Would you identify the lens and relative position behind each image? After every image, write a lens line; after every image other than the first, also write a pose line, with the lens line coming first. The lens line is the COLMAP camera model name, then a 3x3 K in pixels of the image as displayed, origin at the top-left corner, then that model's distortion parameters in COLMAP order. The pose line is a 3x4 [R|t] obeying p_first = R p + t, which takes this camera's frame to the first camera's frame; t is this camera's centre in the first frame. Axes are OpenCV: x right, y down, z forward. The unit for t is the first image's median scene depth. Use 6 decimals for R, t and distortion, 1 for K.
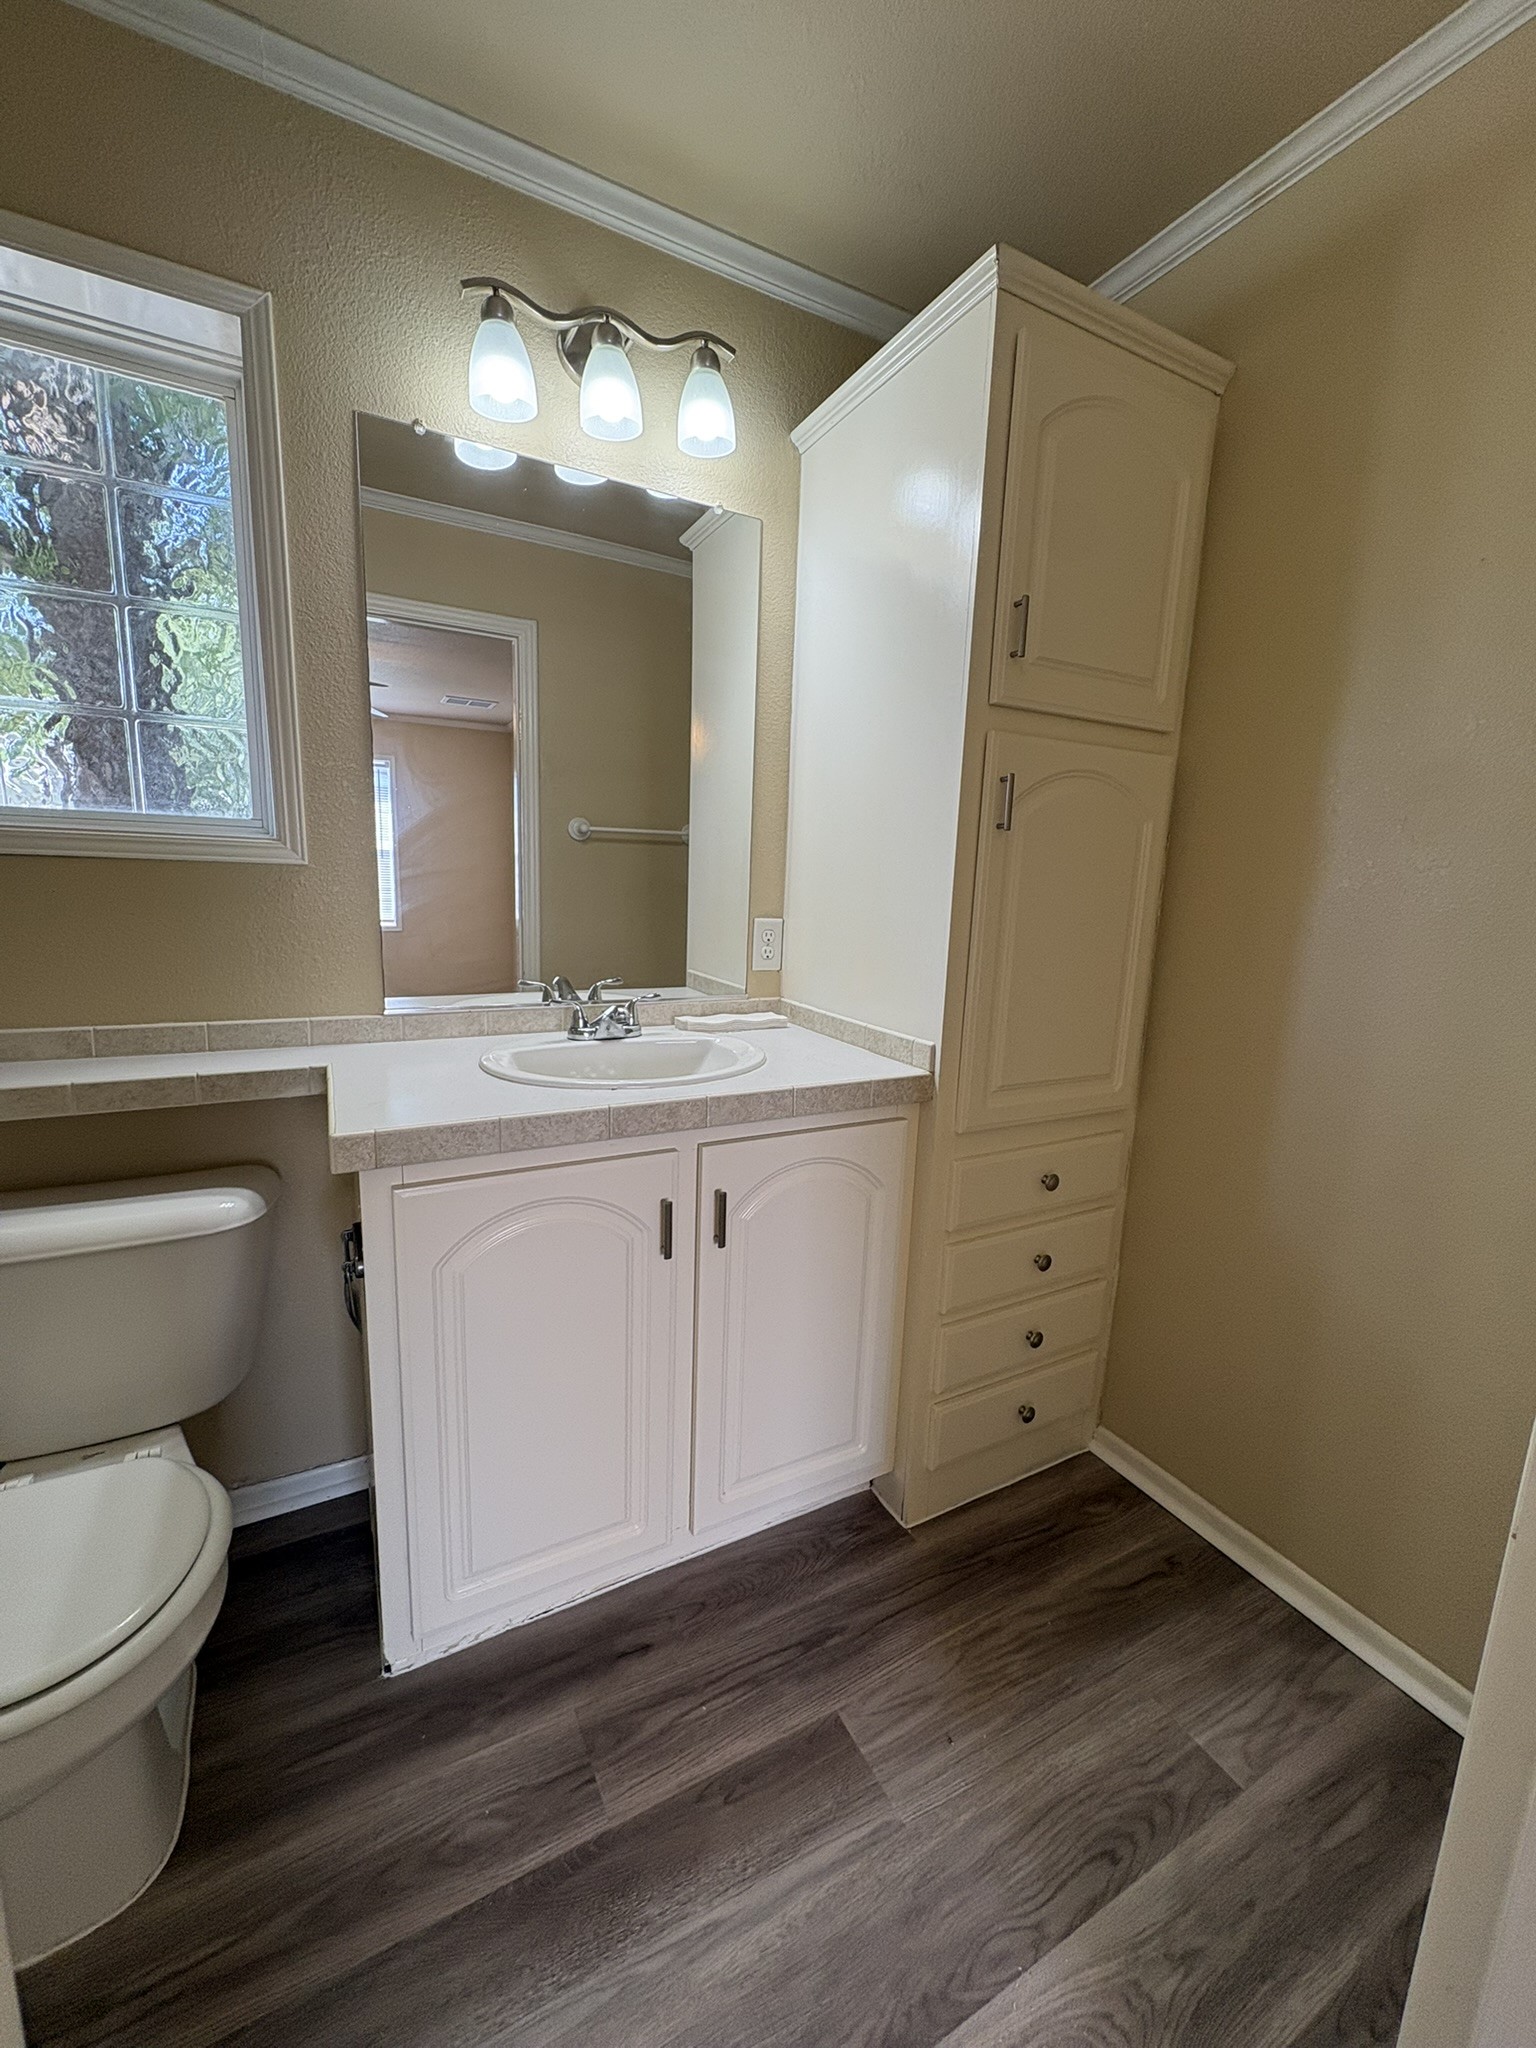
lens RADIAL K [[813.9, 0, 764.1], [0, 813.9, 1023.0], [0, 0, 1]] dist [-0.000146, -0.000034]
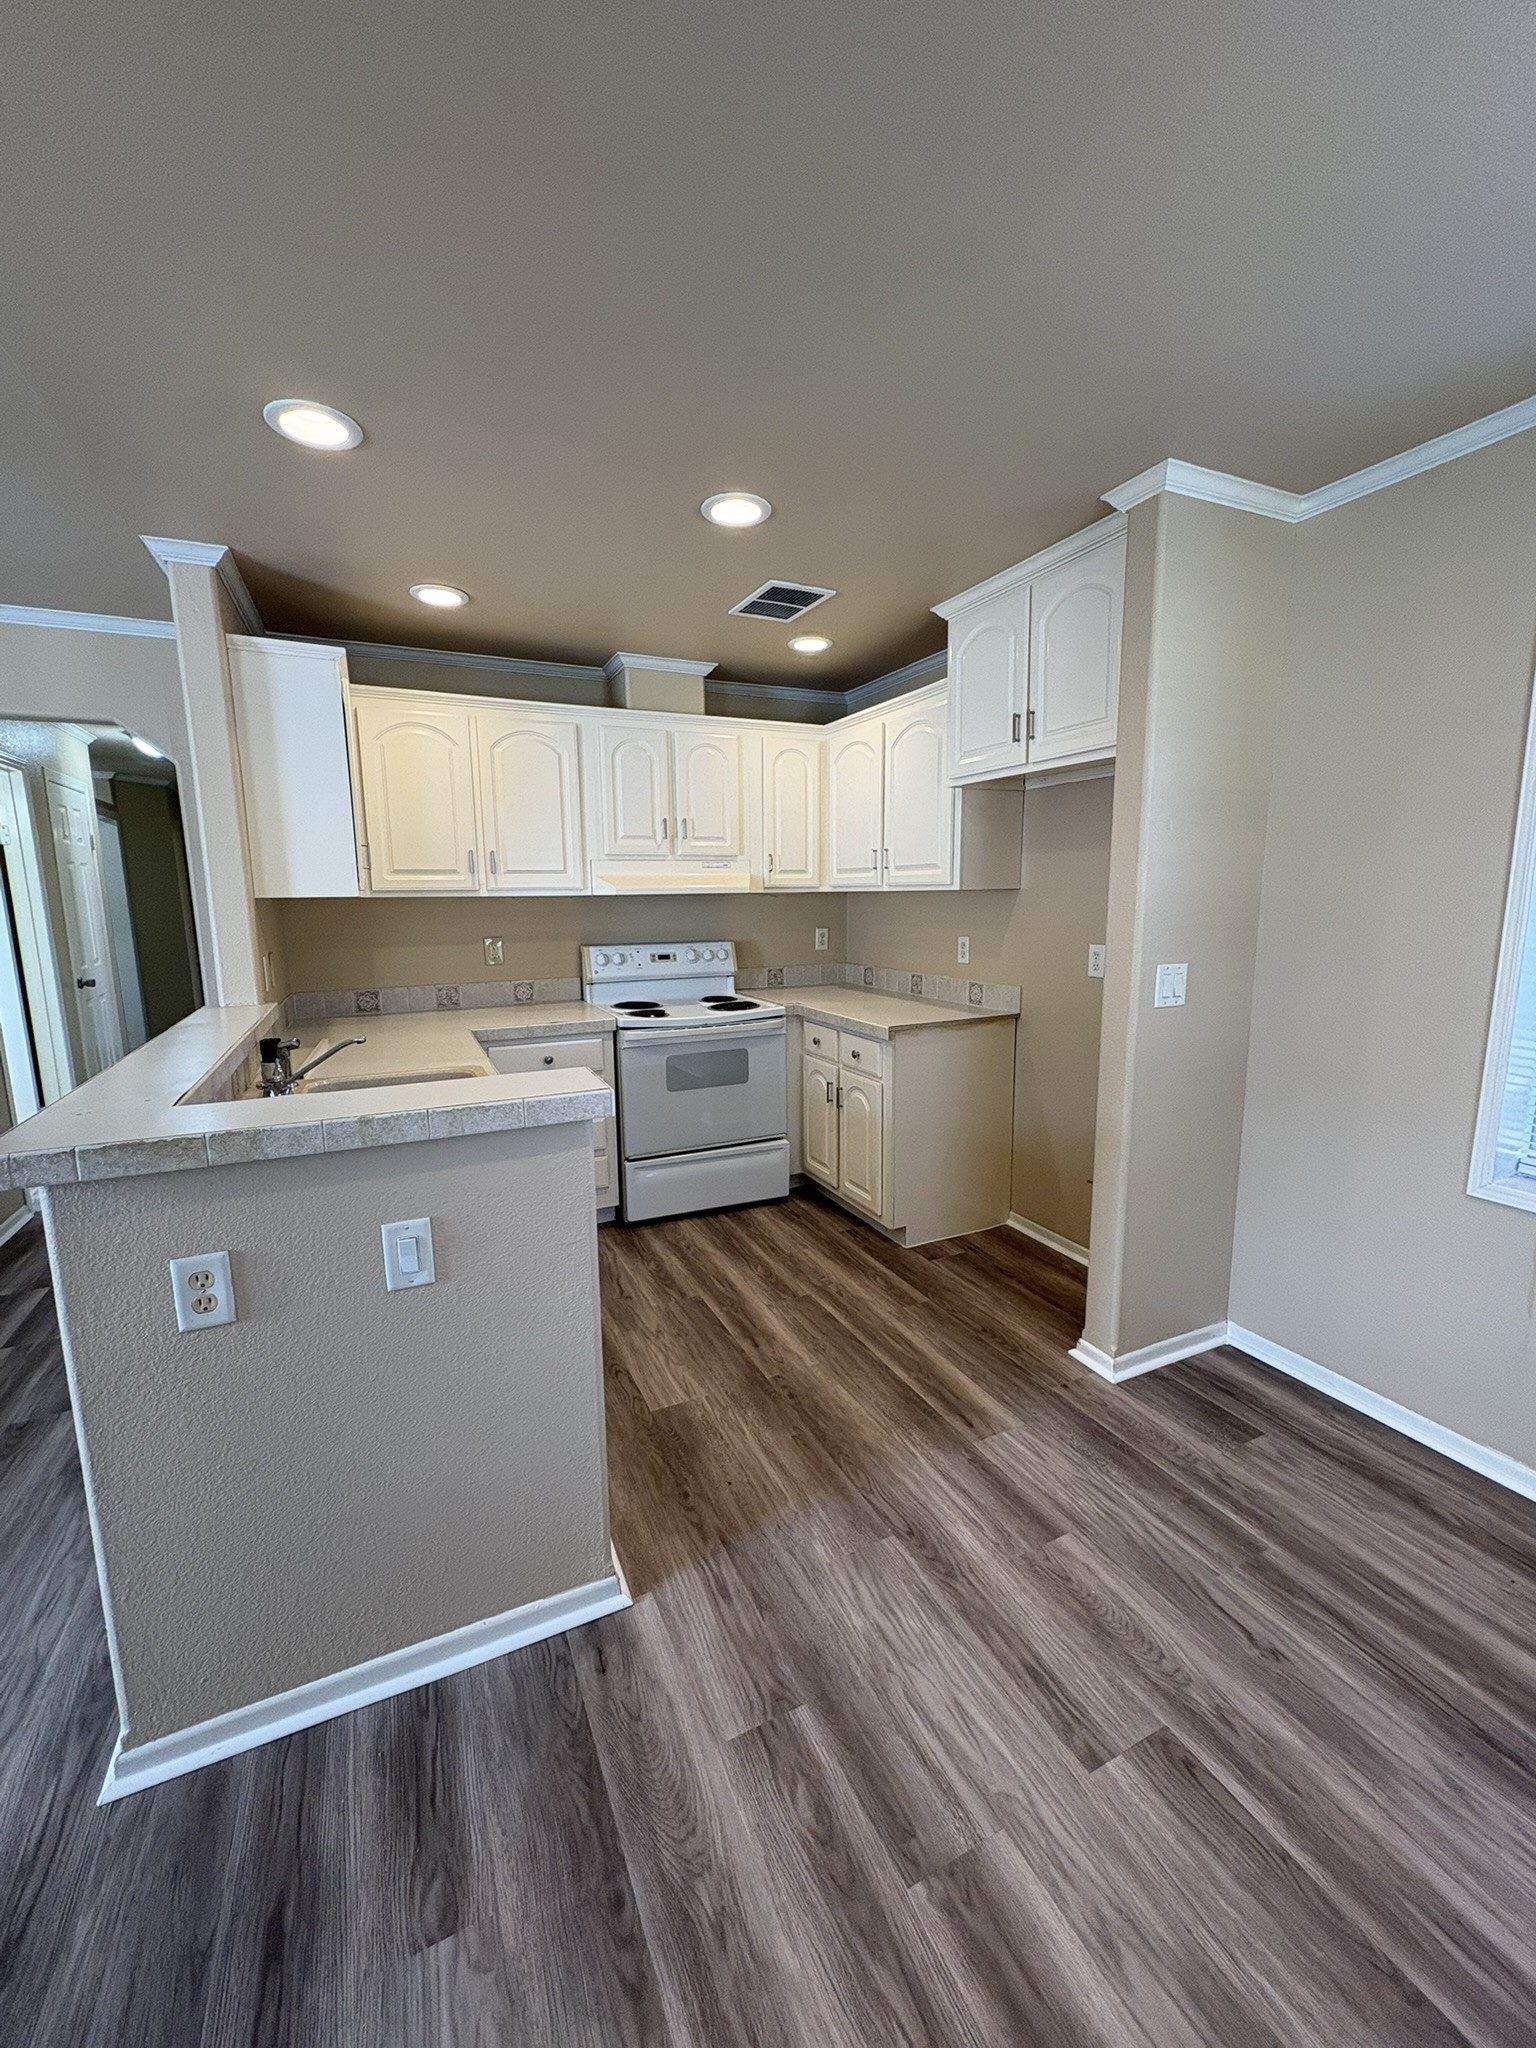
lens RADIAL K [[813.9, 0, 766.3], [0, 813.9, 1023.7], [0, 0, 1]] dist [-0.000146, -0.000034]
pose [[0.047950, -0.190975, 0.980423, -1.149224], [0.183374, 0.966553, 0.179305, -0.300574], [-0.981873, 0.171186, 0.081366, 0.670648]]
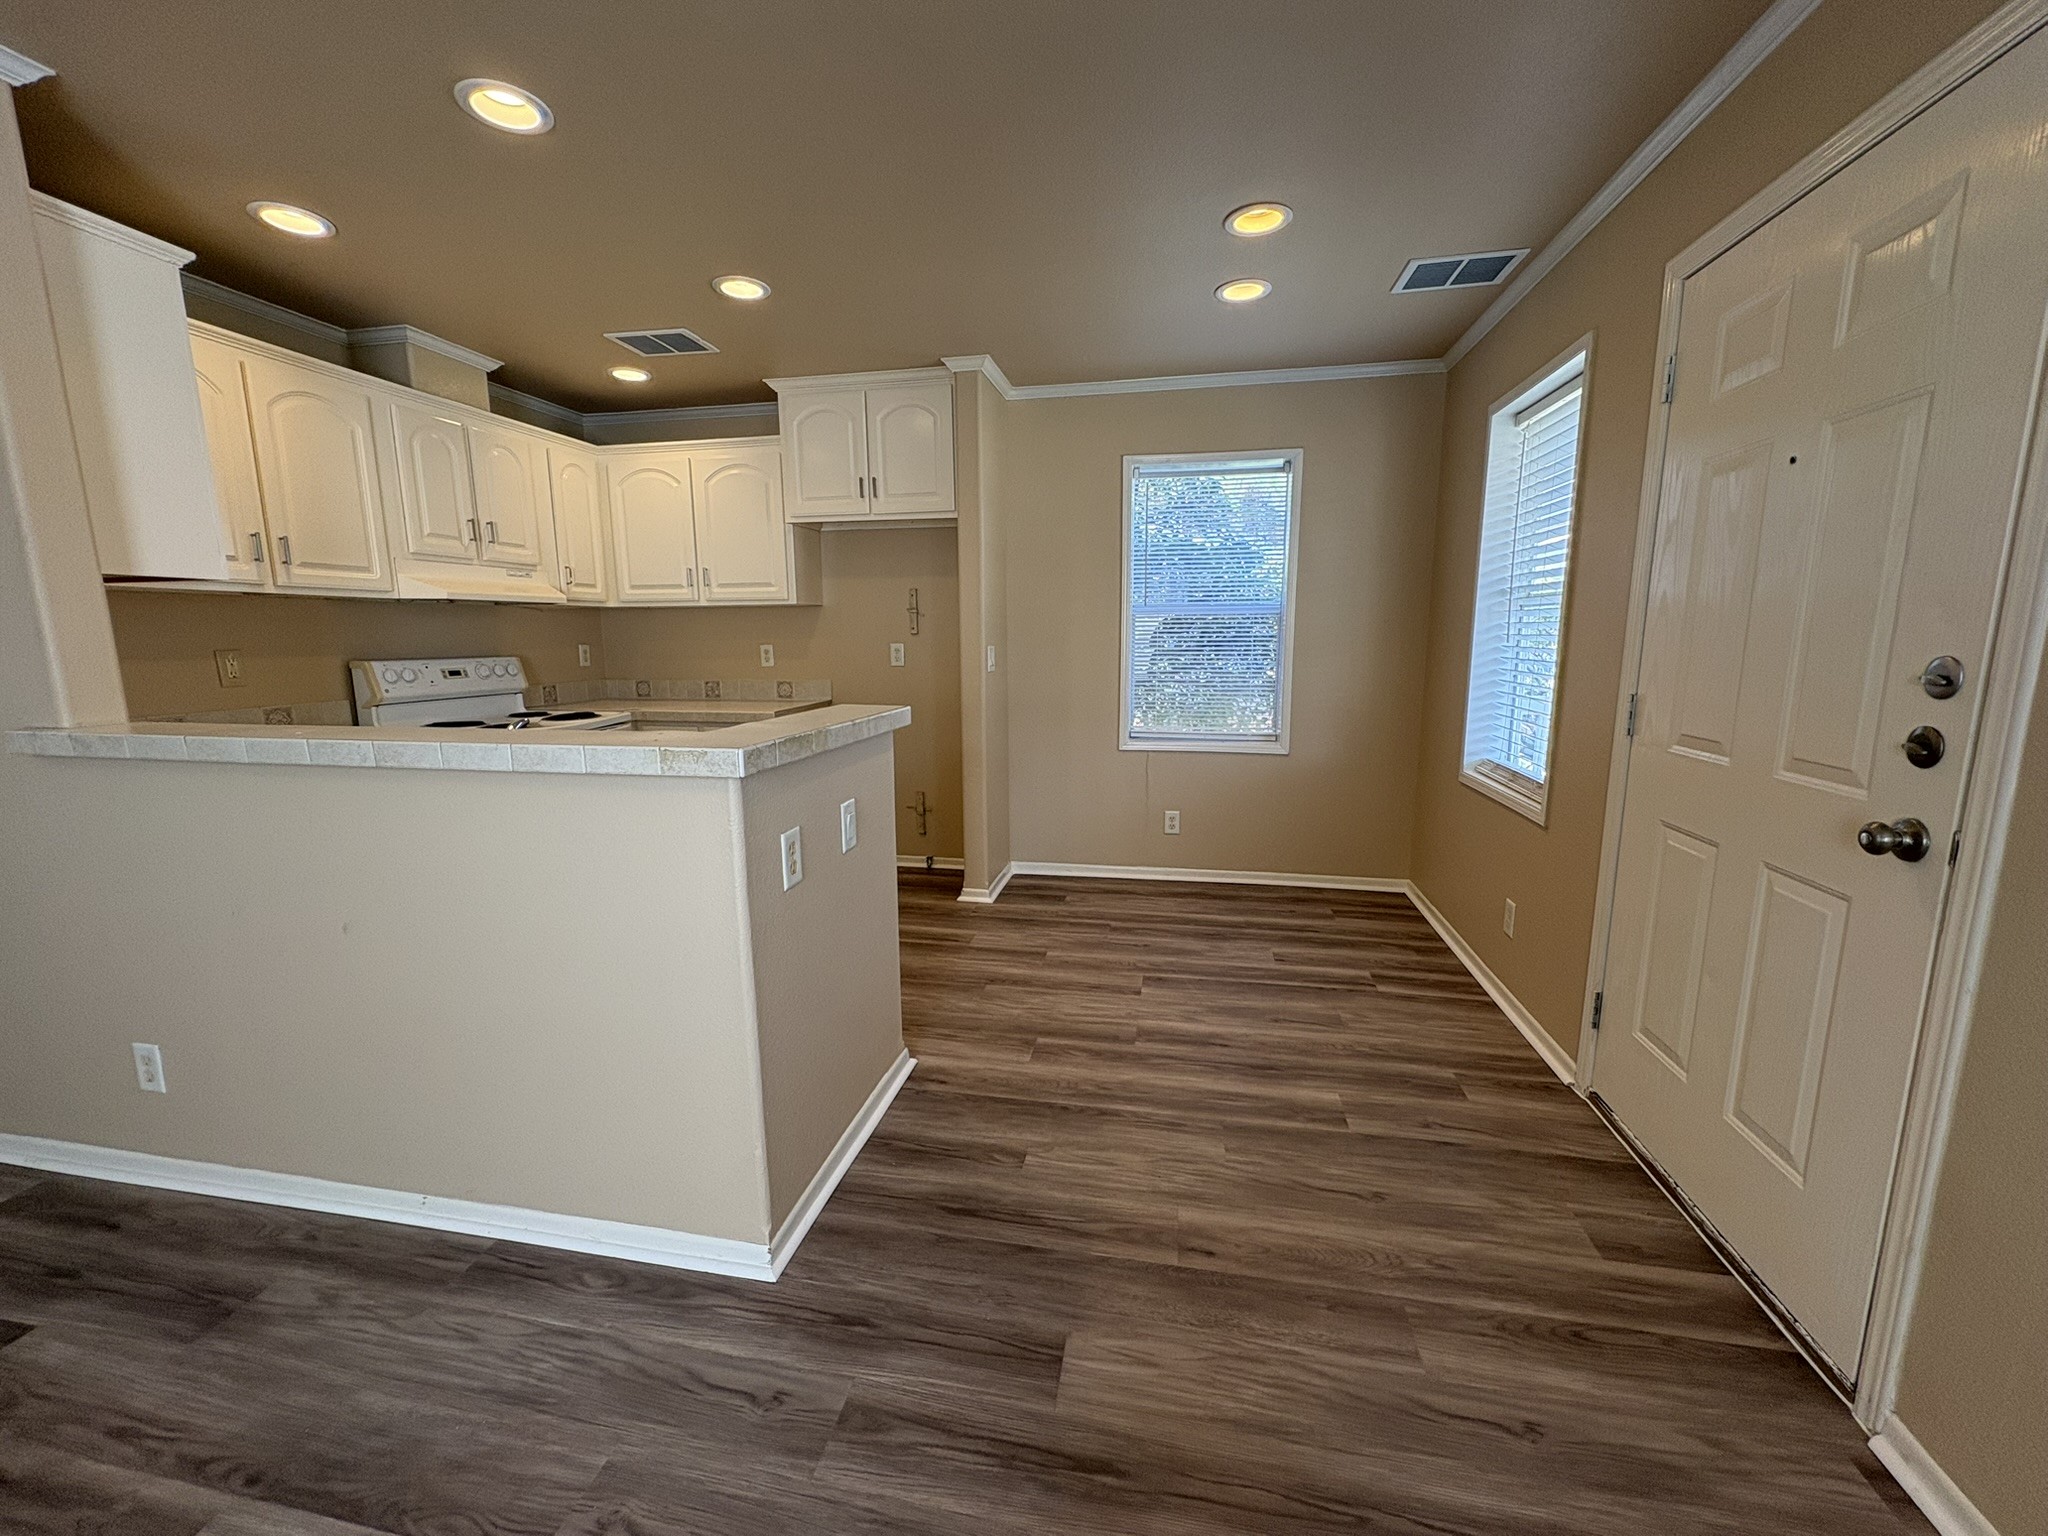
lens RADIAL K [[813.9, 0, 1023.6], [0, 813.9, 769.6], [0, 0, 1]] dist [-0.000146, -0.000034]
pose [[-0.774001, -0.131402, 0.619400, -1.371436], [0.090742, 0.945113, 0.313892, -0.455104], [-0.626649, 0.299158, -0.719594, 2.225935]]
